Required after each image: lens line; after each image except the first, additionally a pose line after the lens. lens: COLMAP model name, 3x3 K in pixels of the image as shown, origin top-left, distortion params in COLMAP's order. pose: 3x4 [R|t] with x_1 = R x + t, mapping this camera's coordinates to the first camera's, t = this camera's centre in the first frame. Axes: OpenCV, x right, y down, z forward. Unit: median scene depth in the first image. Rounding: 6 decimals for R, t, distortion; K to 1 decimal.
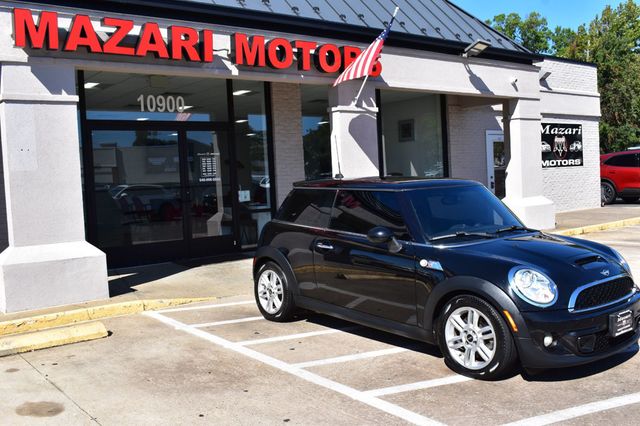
lens RADIAL K [[631.3, 0, 319.8], [0, 631.3, 206.0], [0, 0, 1]] dist [-0.086907, -0.011366]
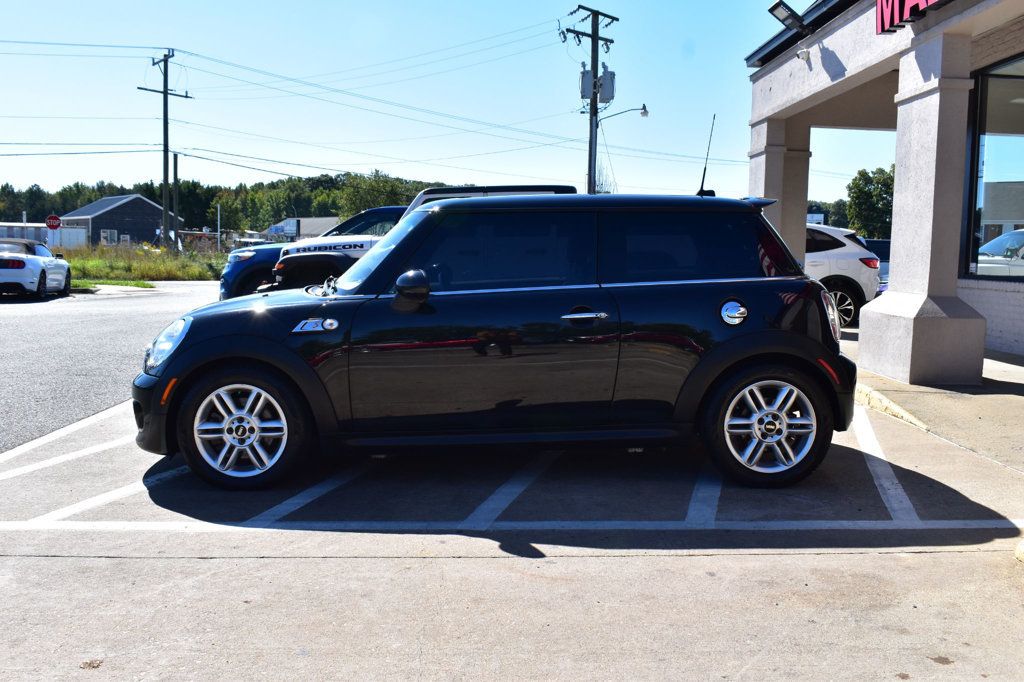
lens RADIAL K [[948.9, 0, 512.0], [0, 948.9, 341.0], [0, 0, 1]] dist [-0.077723, -0.007071]
pose [[-0.603093, 0.110025, -0.790046, 0.732040], [-0.027414, 0.986997, 0.158381, -0.045574], [0.797200, 0.117177, -0.592235, 1.307632]]
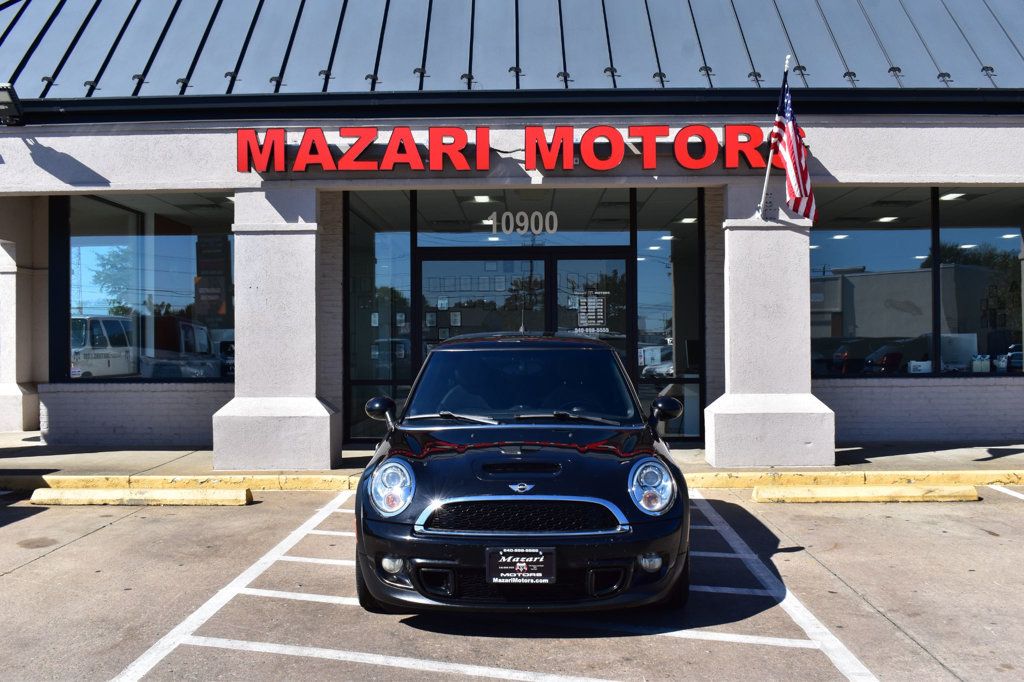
lens RADIAL K [[1060.0, 0, 512.0], [0, 1060.0, 341.0], [0, 0, 1]] dist [-0.066746, -0.000095]
pose [[0.772735, 0.039881, -0.633475, 0.748828], [-0.057896, 0.998292, -0.007774, -0.024642], [0.632083, 0.042683, 0.773724, 0.076987]]
